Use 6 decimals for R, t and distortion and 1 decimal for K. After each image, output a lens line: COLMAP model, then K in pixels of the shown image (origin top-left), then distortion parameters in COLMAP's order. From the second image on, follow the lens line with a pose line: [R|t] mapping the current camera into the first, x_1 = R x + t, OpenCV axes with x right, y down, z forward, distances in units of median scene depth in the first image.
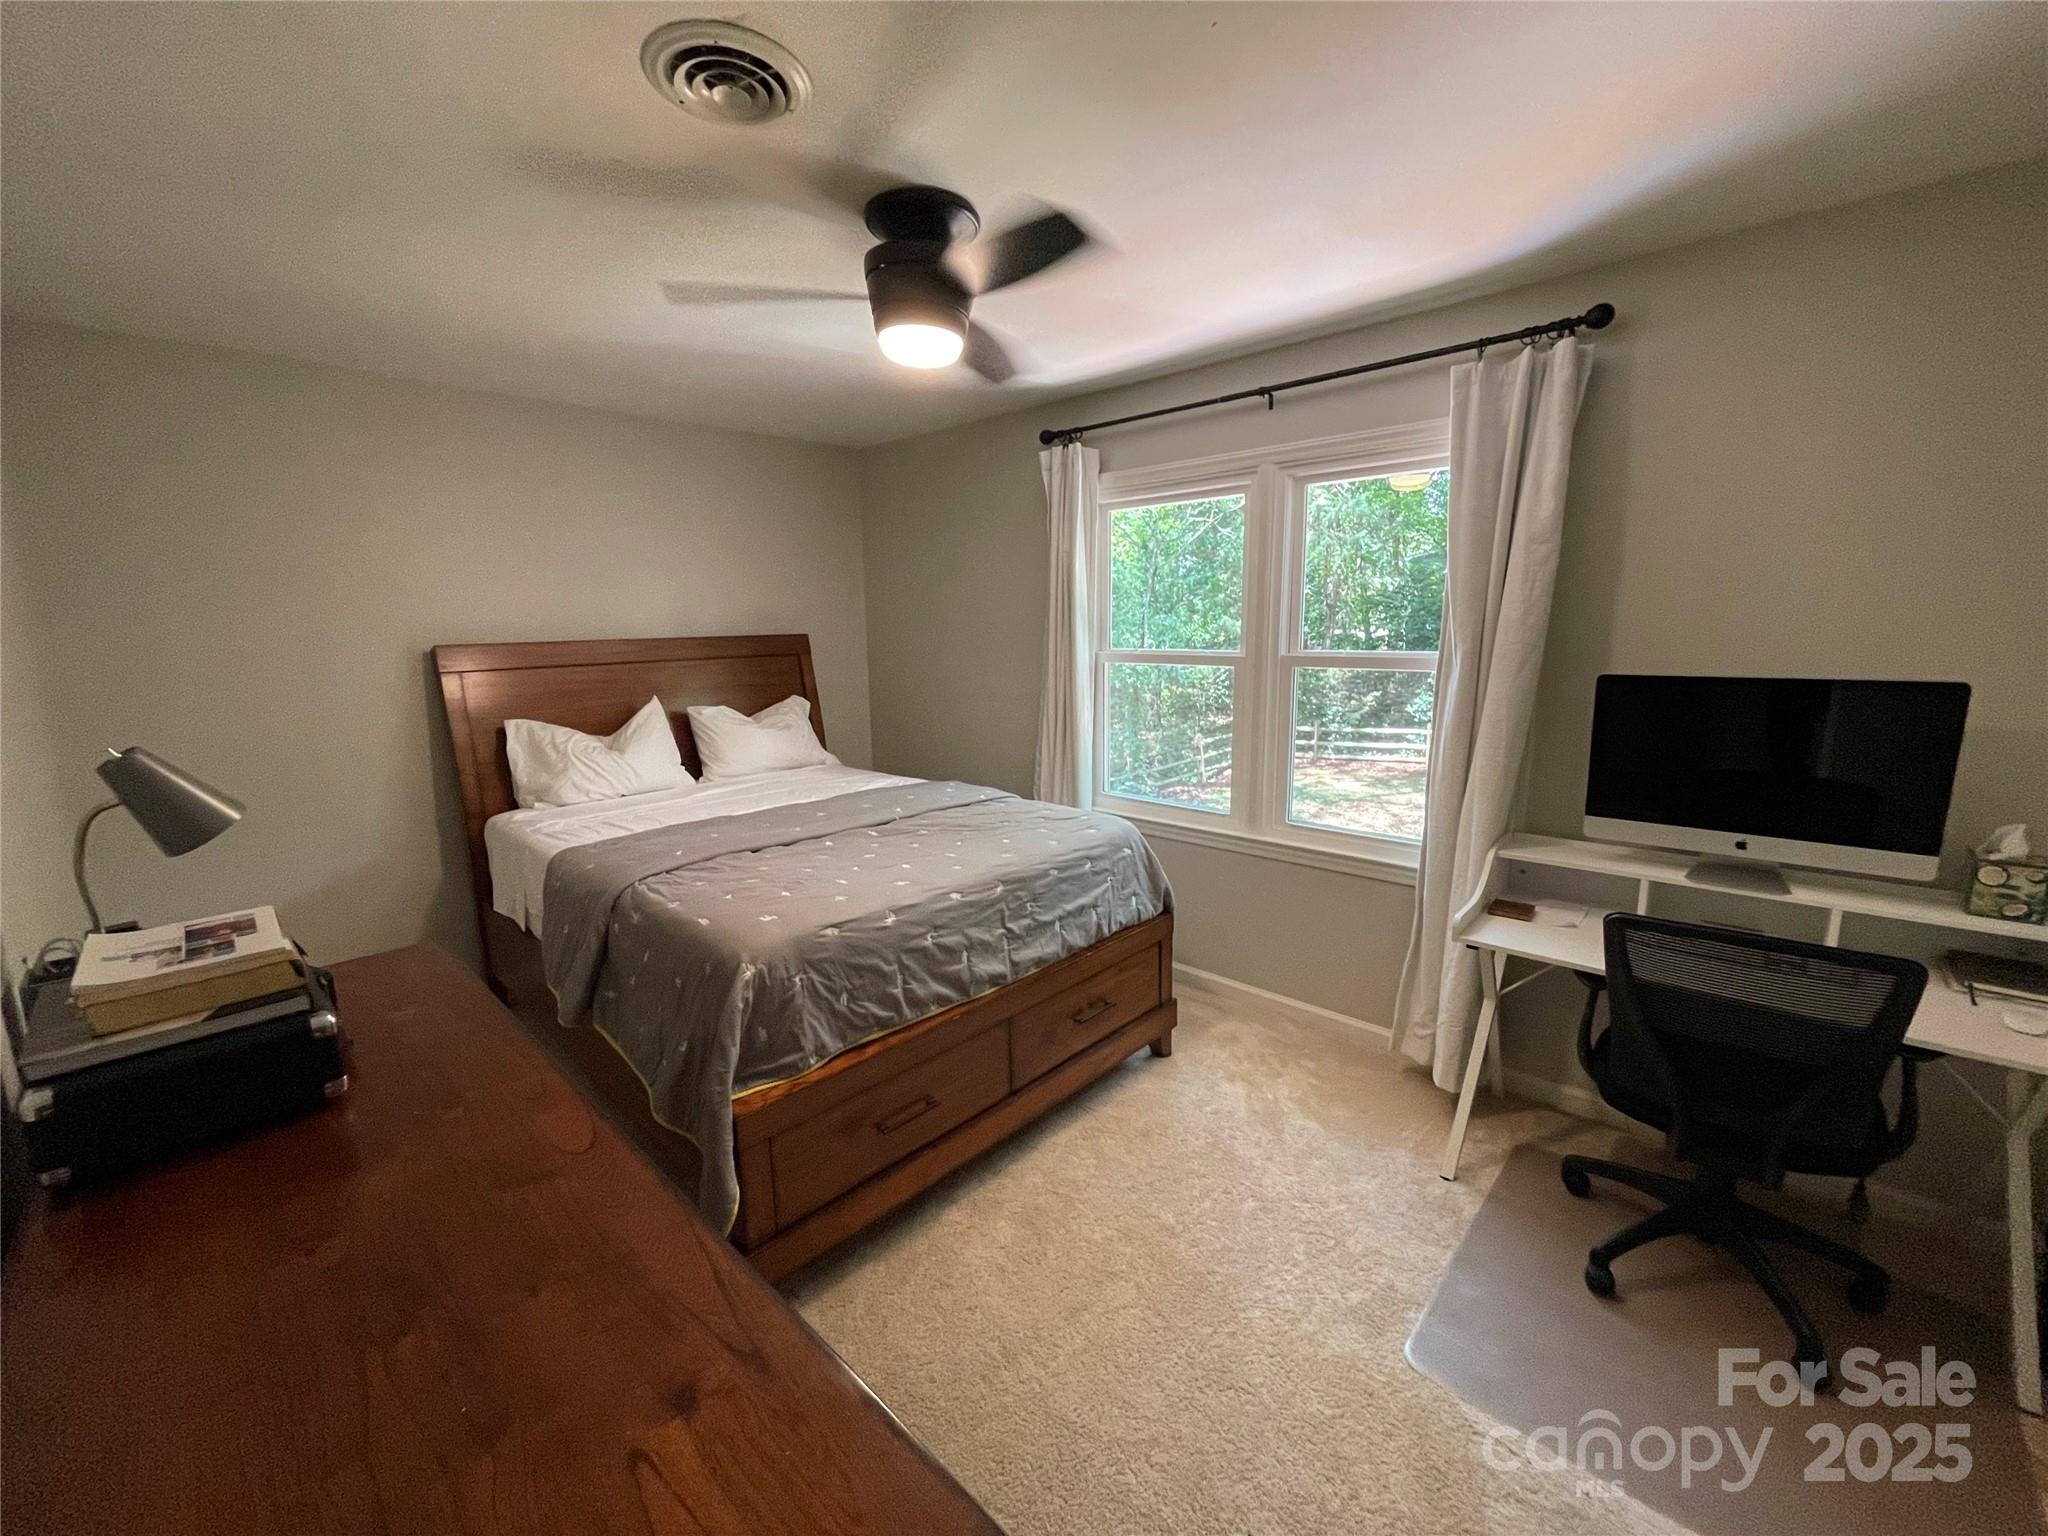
lens RADIAL K [[827.5, 0, 1022.8], [0, 827.5, 764.4], [0, 0, 1]] dist [-0.002965, -0.000349]
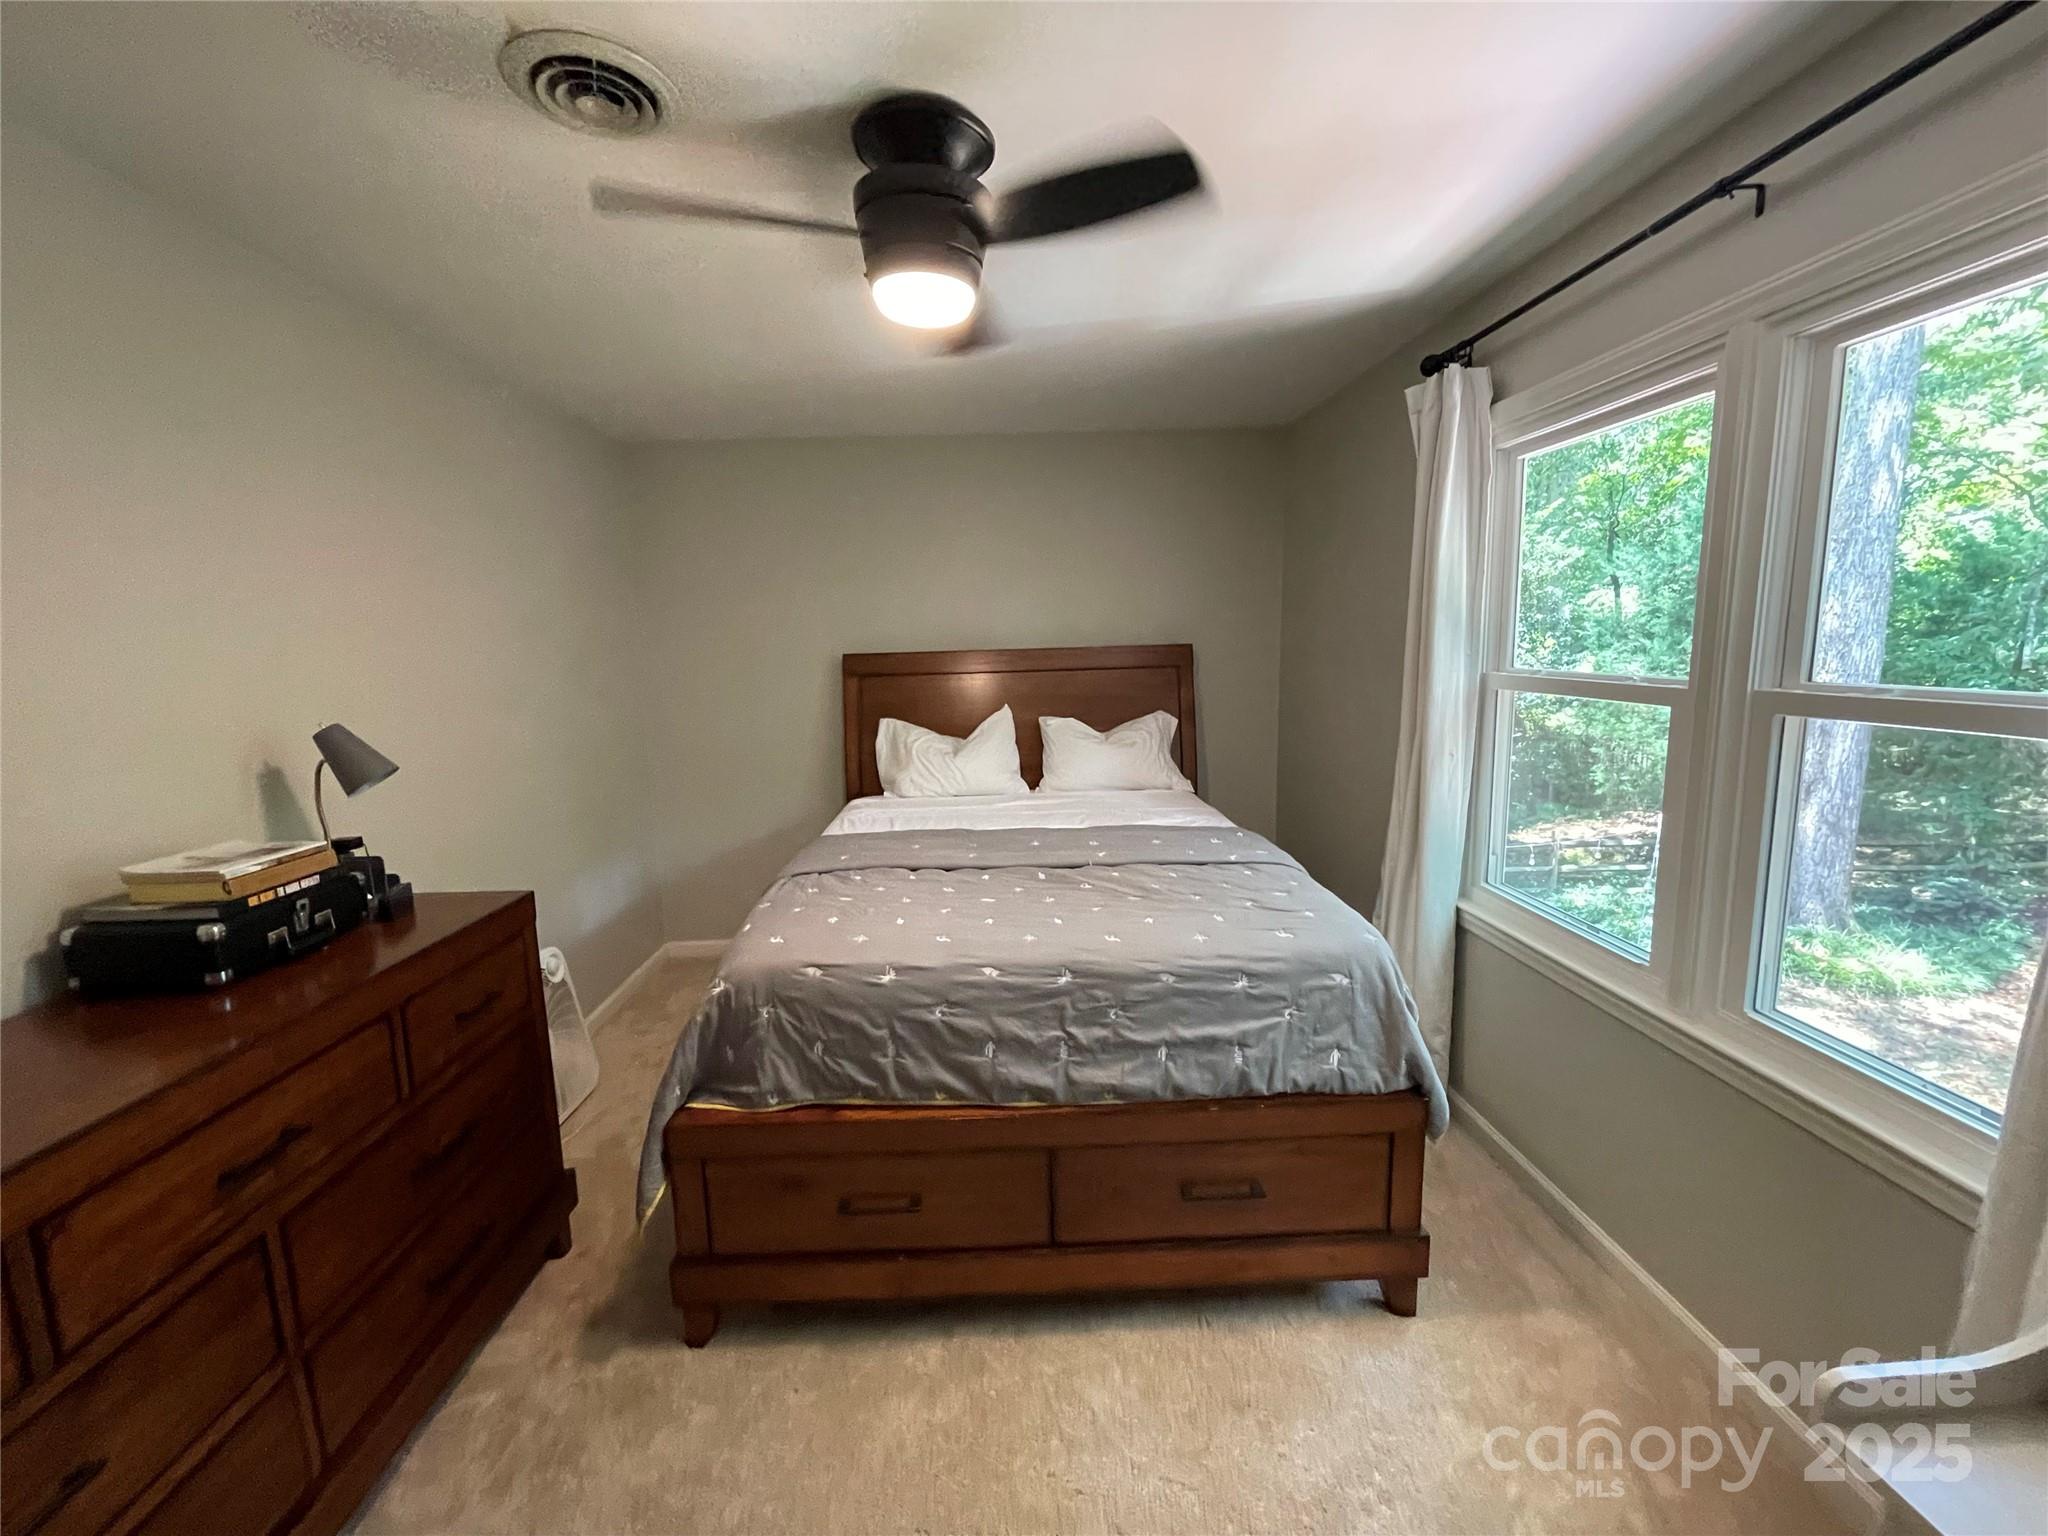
lens RADIAL K [[827.5, 0, 1021.3], [0, 827.5, 768.7], [0, 0, 1]] dist [-0.002965, -0.000349]
pose [[0.709603, 0.108524, -0.696194, 0.435834], [-0.111040, 0.992945, 0.041603, -0.068379], [0.695797, 0.047784, 0.716647, 0.390301]]
